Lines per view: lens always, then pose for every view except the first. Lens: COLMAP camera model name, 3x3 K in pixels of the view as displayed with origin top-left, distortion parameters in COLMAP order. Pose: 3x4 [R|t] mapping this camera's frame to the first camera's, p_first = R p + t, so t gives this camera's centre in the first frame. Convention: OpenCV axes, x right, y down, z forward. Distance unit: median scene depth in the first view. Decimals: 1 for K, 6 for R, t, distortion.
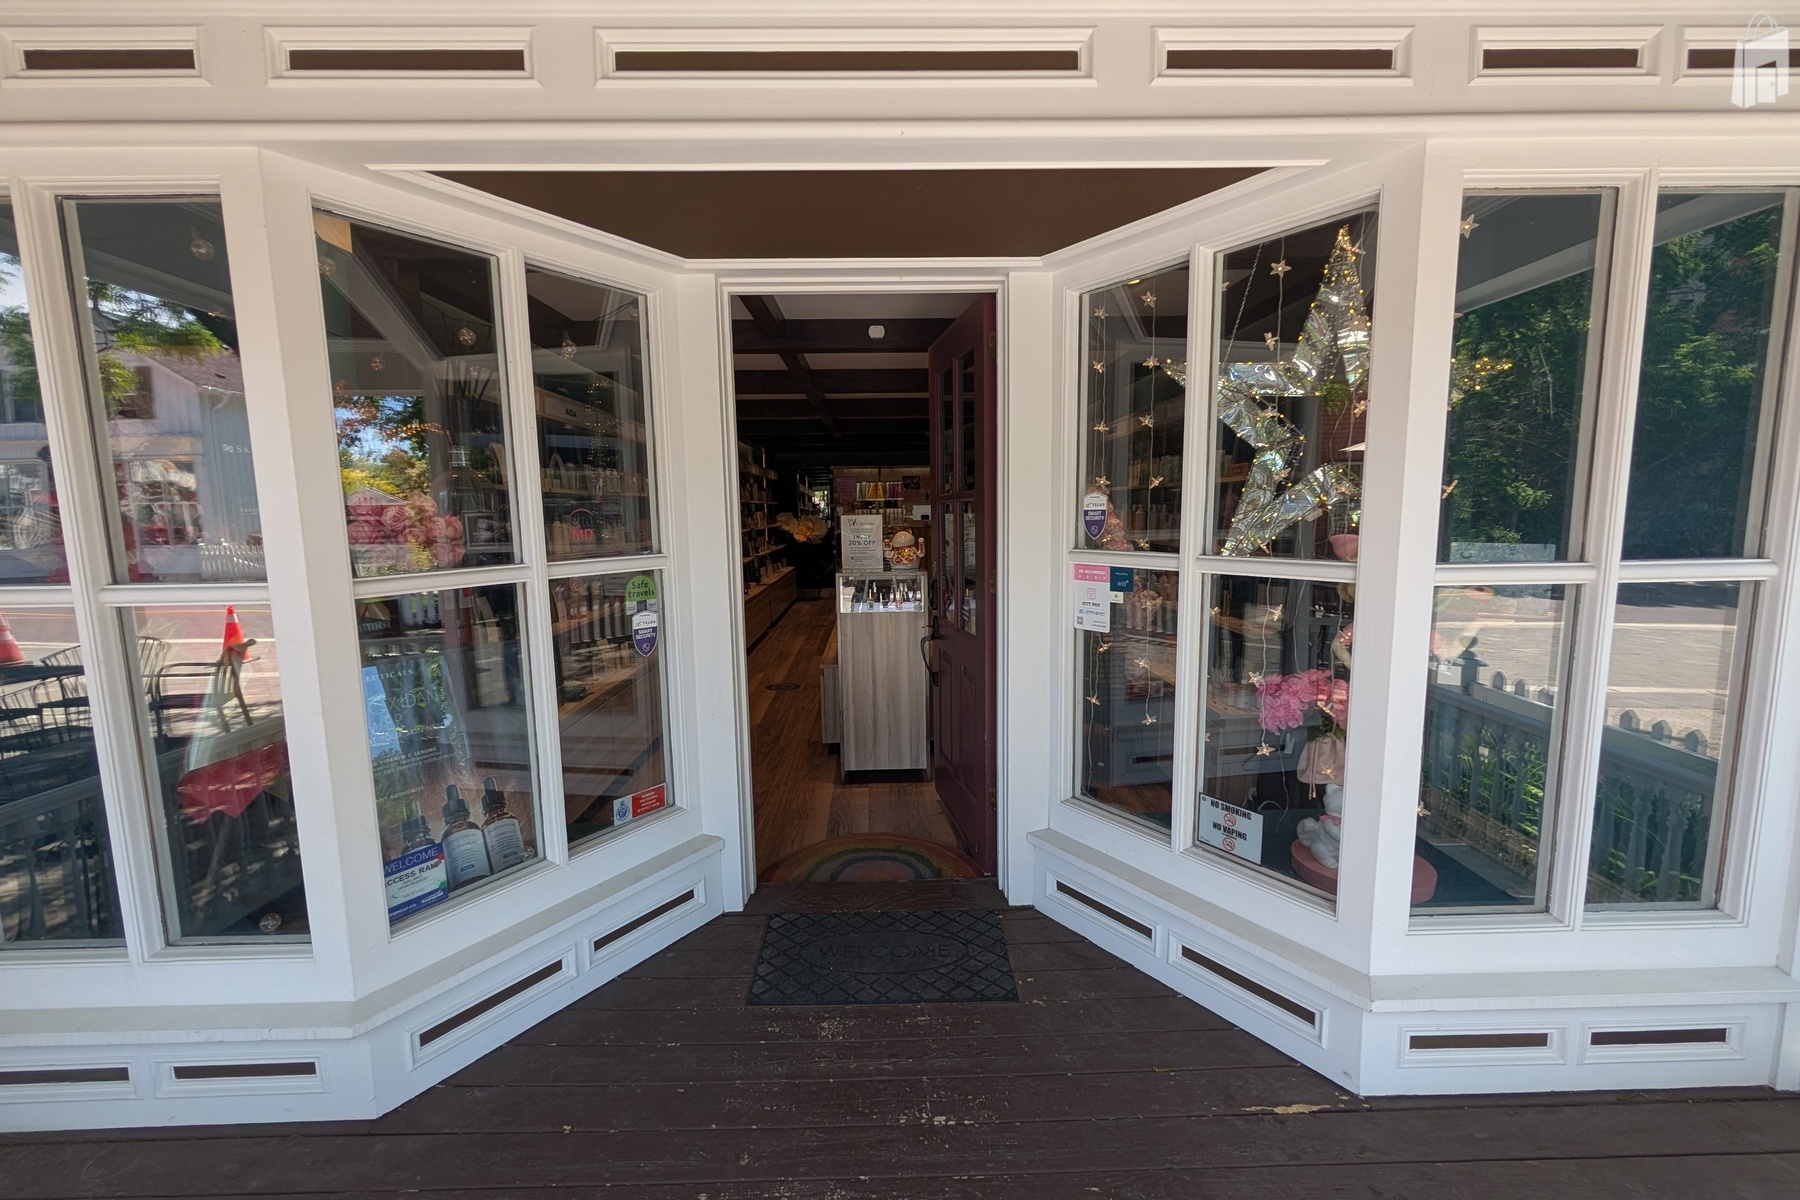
lens RADIAL K [[775.7, 0, 900.4], [0, 775.7, 607.6], [0, 0, 1]] dist [0.000410, 0.001127]
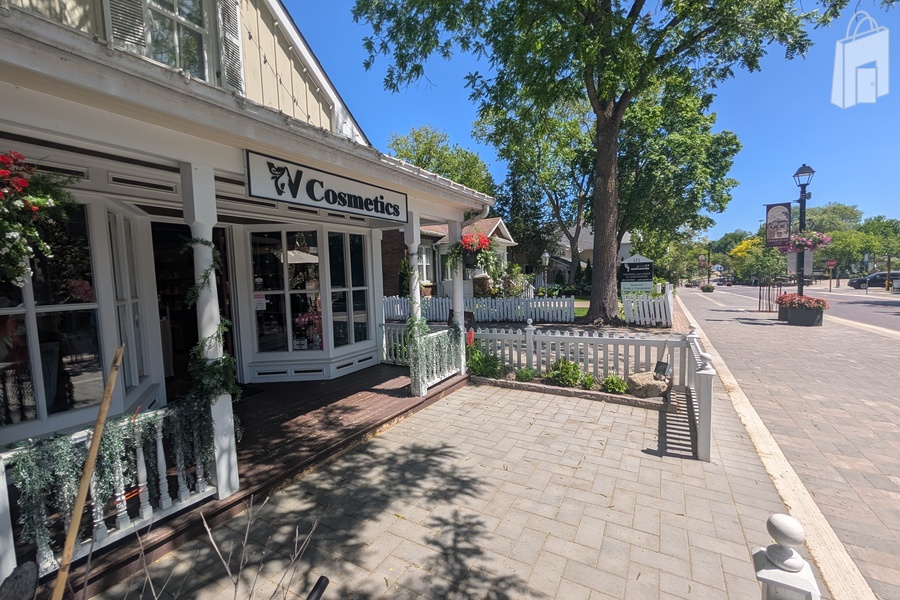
lens RADIAL K [[387.8, 0, 450.2], [0, 387.8, 303.8], [0, 0, 1]] dist [0.000410, 0.001127]
pose [[0.505375, -0.064891, 0.860456, -1.073102], [0.135291, 0.990795, -0.004740, 0.148379], [-0.852228, 0.118807, 0.509502, -0.989126]]
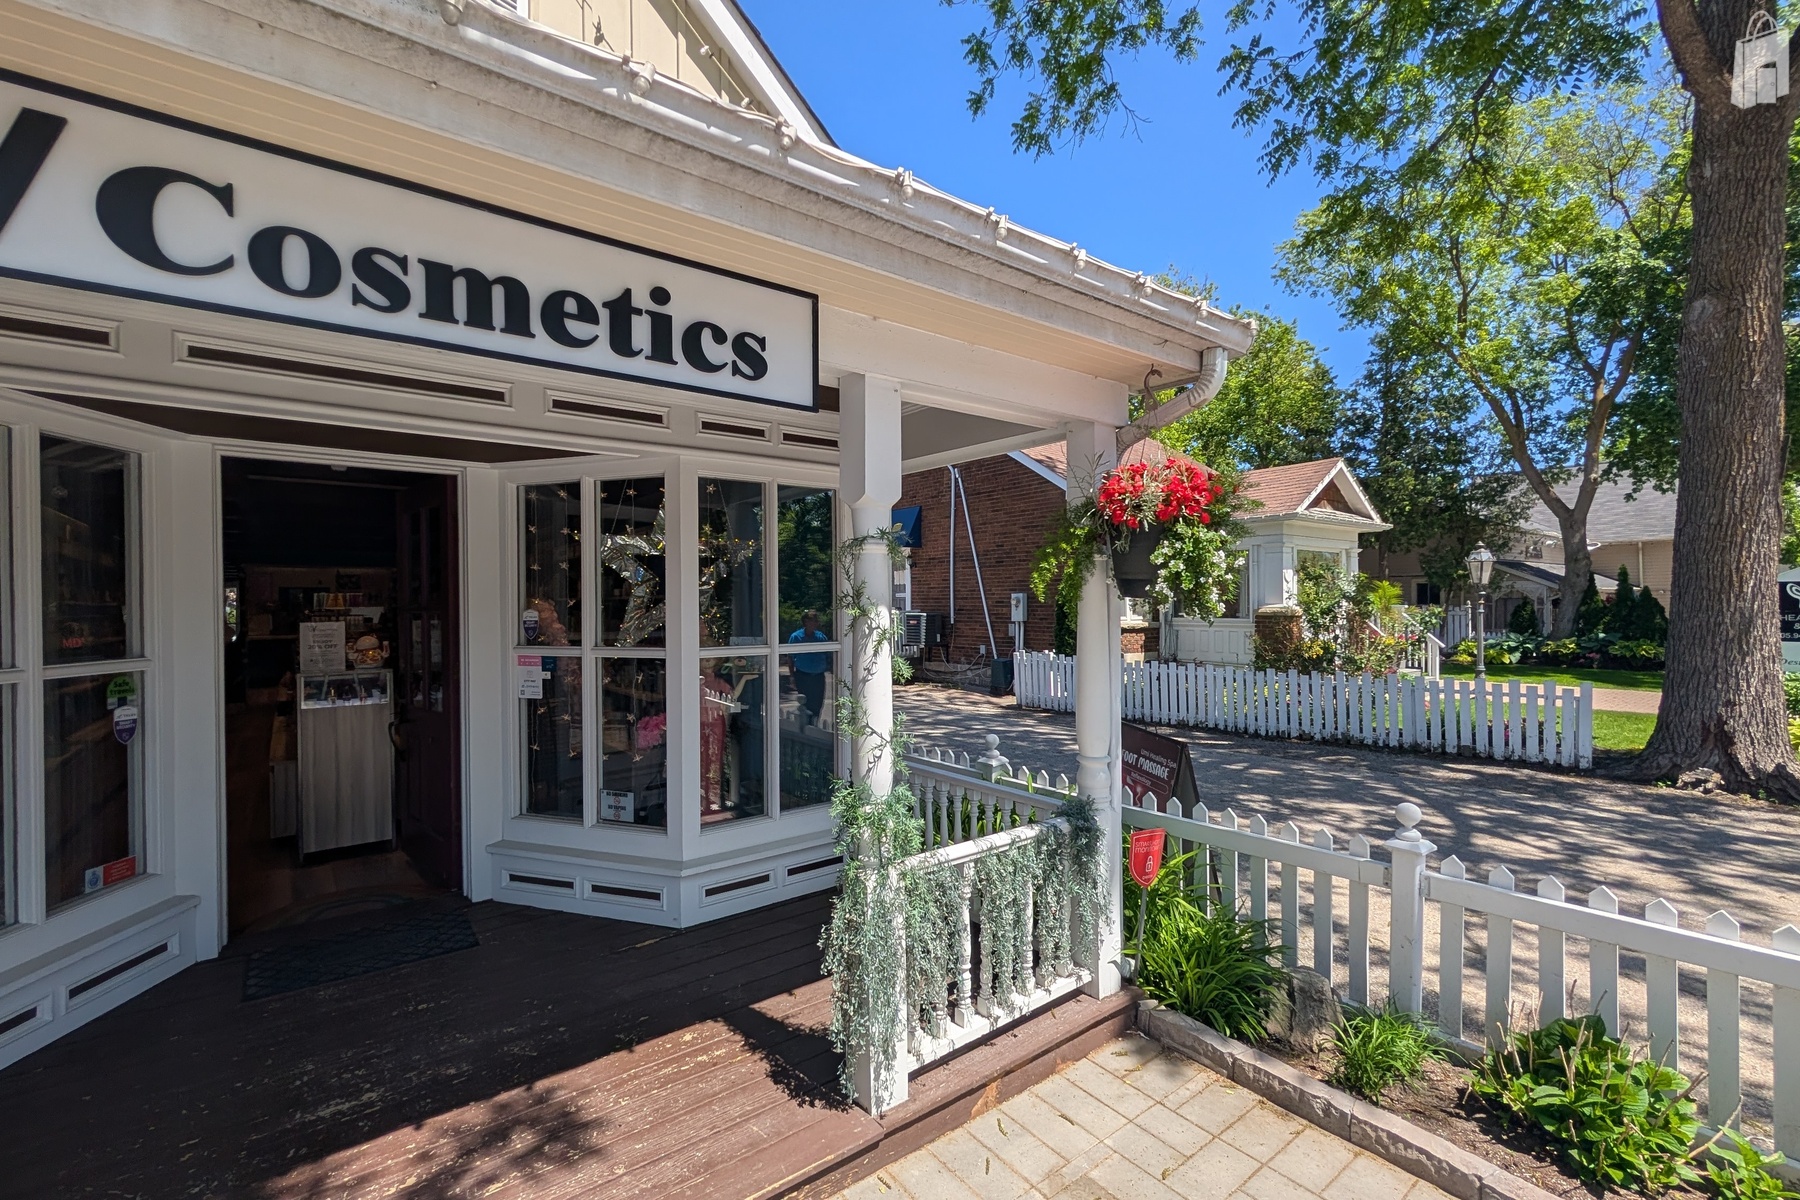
lens RADIAL K [[775.7, 0, 900.4], [0, 775.7, 607.6], [0, 0, 1]] dist [0.000410, 0.001127]
pose [[0.800723, 0.005624, 0.599008, -0.089848], [0.071384, 0.991935, -0.104736, 0.065248], [-0.594766, 0.126624, 0.793864, -0.688727]]
